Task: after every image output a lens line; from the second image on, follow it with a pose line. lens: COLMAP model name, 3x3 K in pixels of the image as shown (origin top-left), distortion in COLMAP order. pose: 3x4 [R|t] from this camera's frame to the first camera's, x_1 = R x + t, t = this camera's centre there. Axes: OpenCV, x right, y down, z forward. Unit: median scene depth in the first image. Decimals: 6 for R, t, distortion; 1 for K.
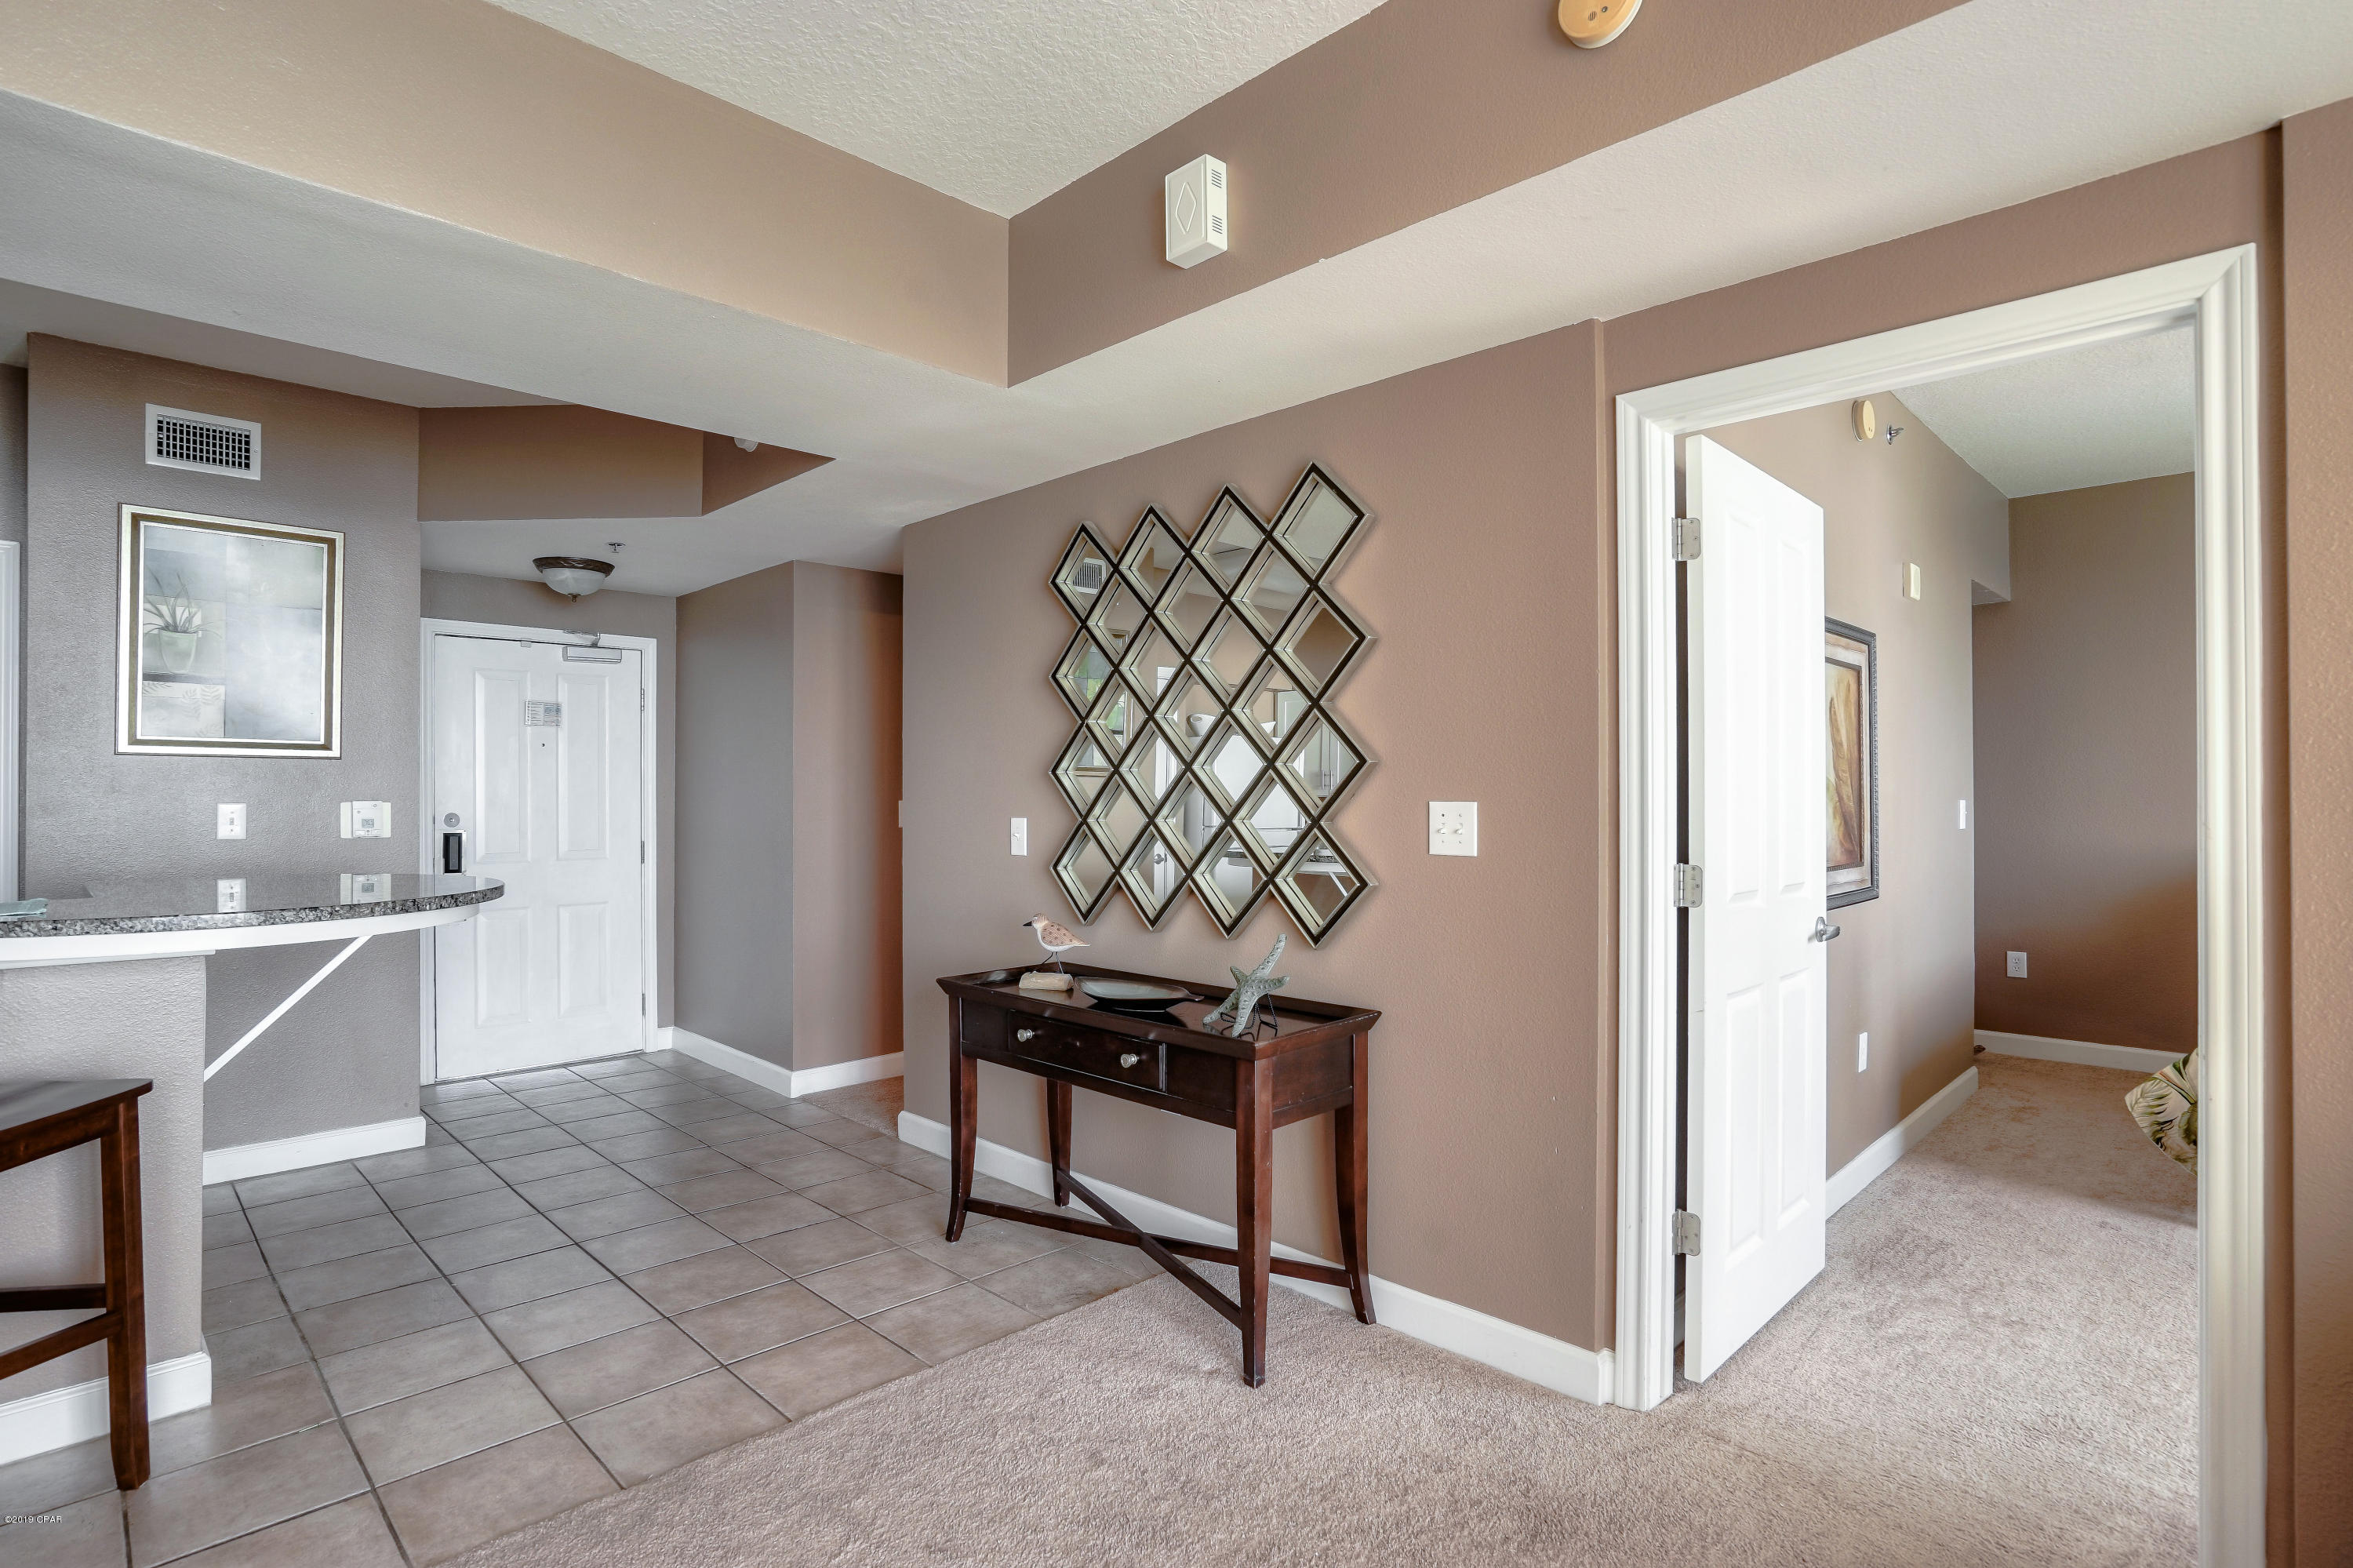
lens RADIAL K [[1167.0, 0, 1183.3], [0, 1167.0, 785.7], [0, 0, 1]] dist [-0.049741, 0.022683]
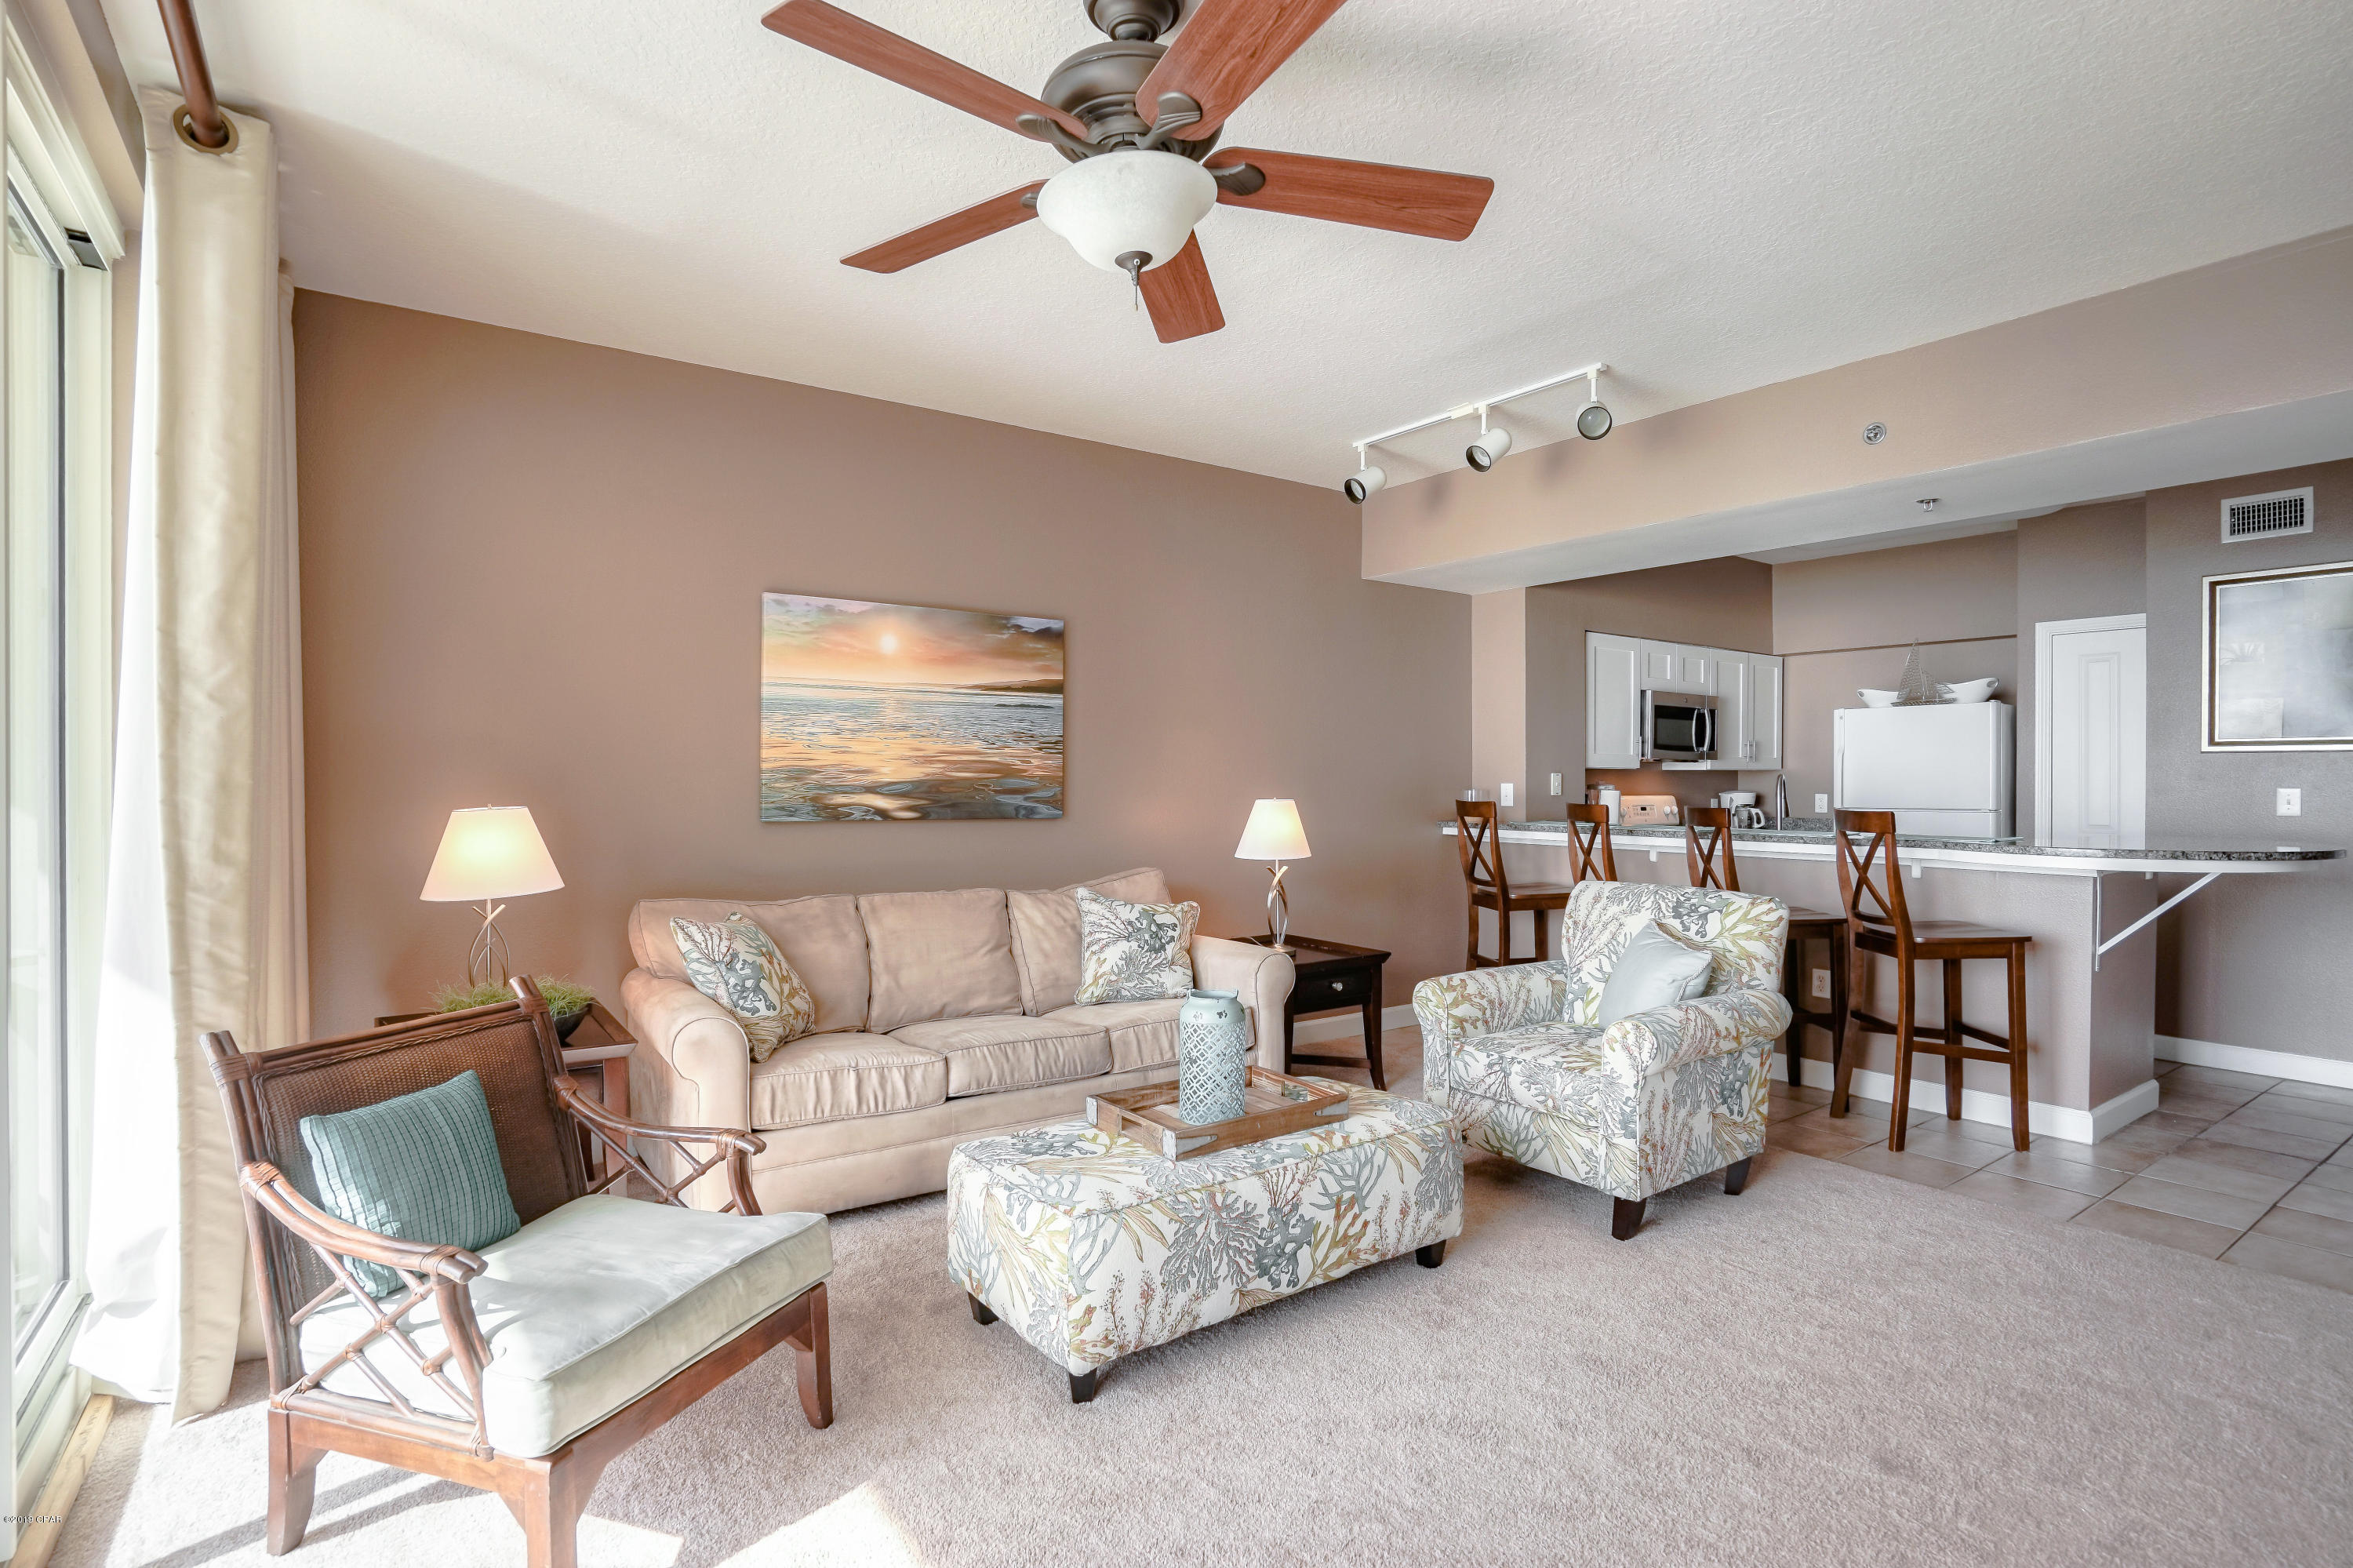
lens RADIAL K [[1167.0, 0, 1174.8], [0, 1167.0, 788.0], [0, 0, 1]] dist [-0.049741, 0.022683]
pose [[-0.161398, 0.007355, -0.986862, 0.787233], [0.005499, 0.999963, 0.006554, -0.000464], [0.986874, -0.004369, -0.161432, -0.046845]]
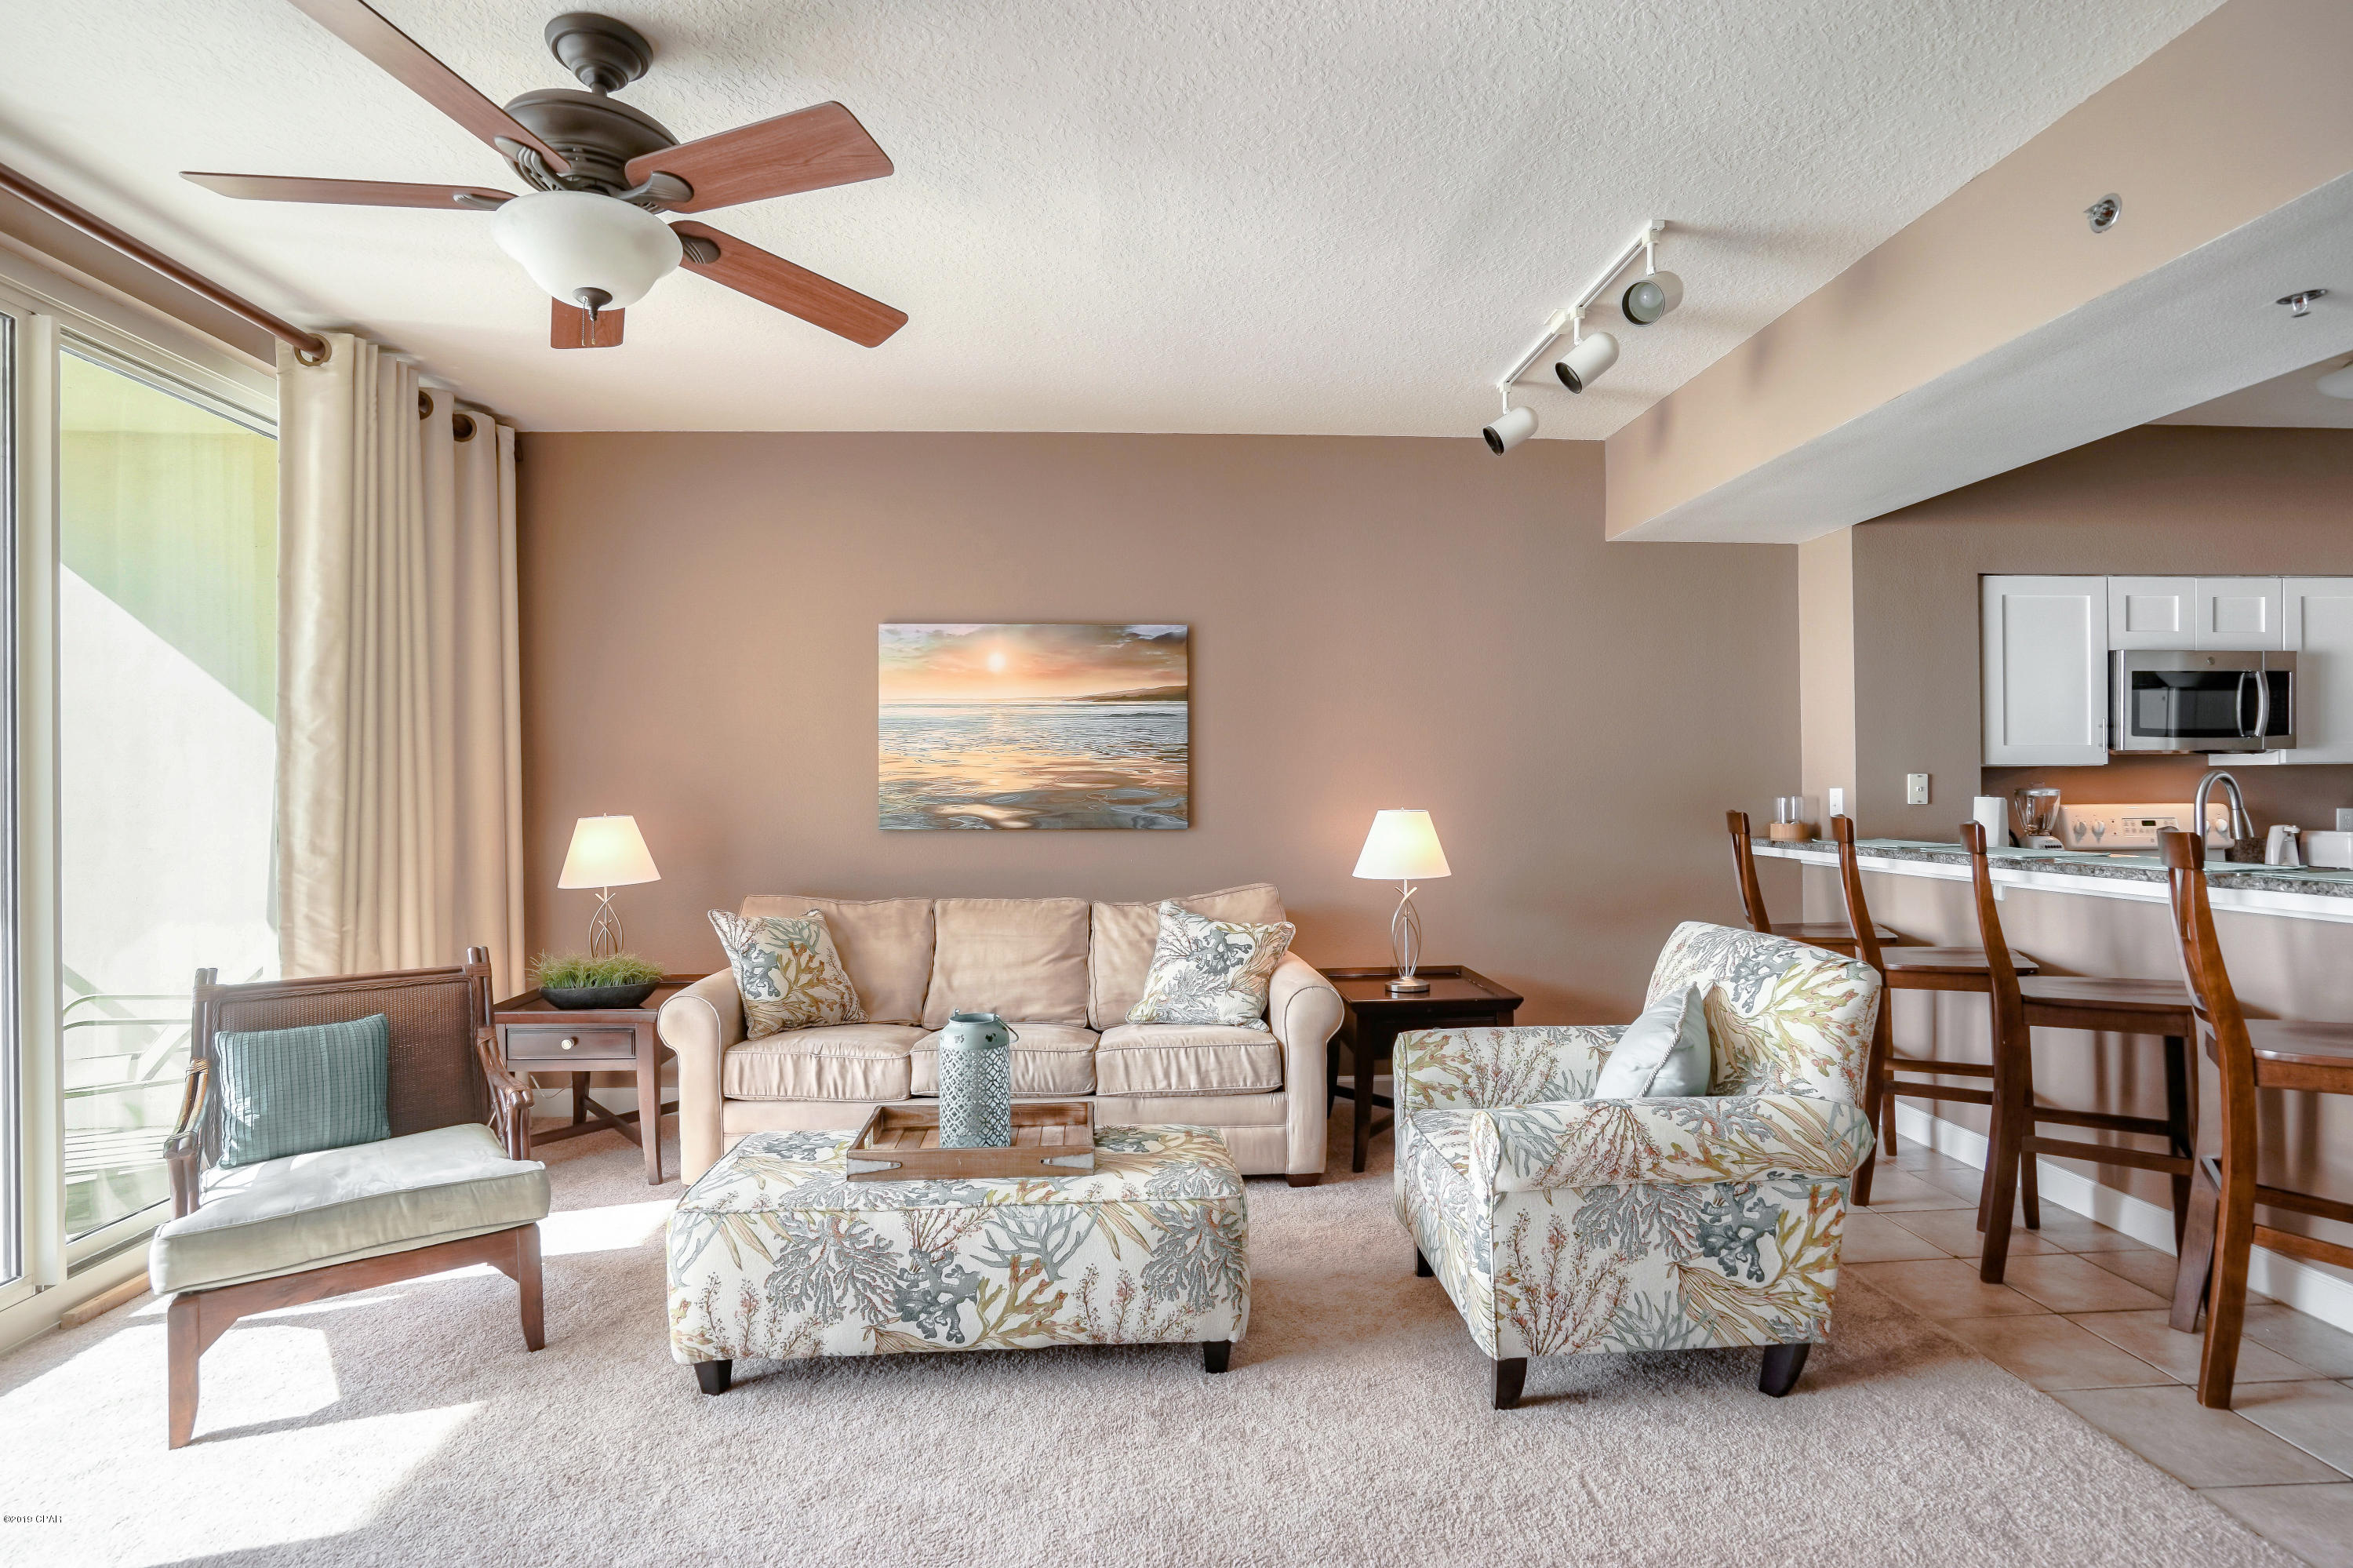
lens RADIAL K [[1167.0, 0, 1165.7], [0, 1167.0, 788.3], [0, 0, 1]] dist [-0.049741, 0.022683]
pose [[-0.670140, 0.004748, -0.742220, 0.413028], [0.012753, 0.999906, -0.005119, 0.003824], [0.742125, -0.012896, -0.670137, 0.541197]]
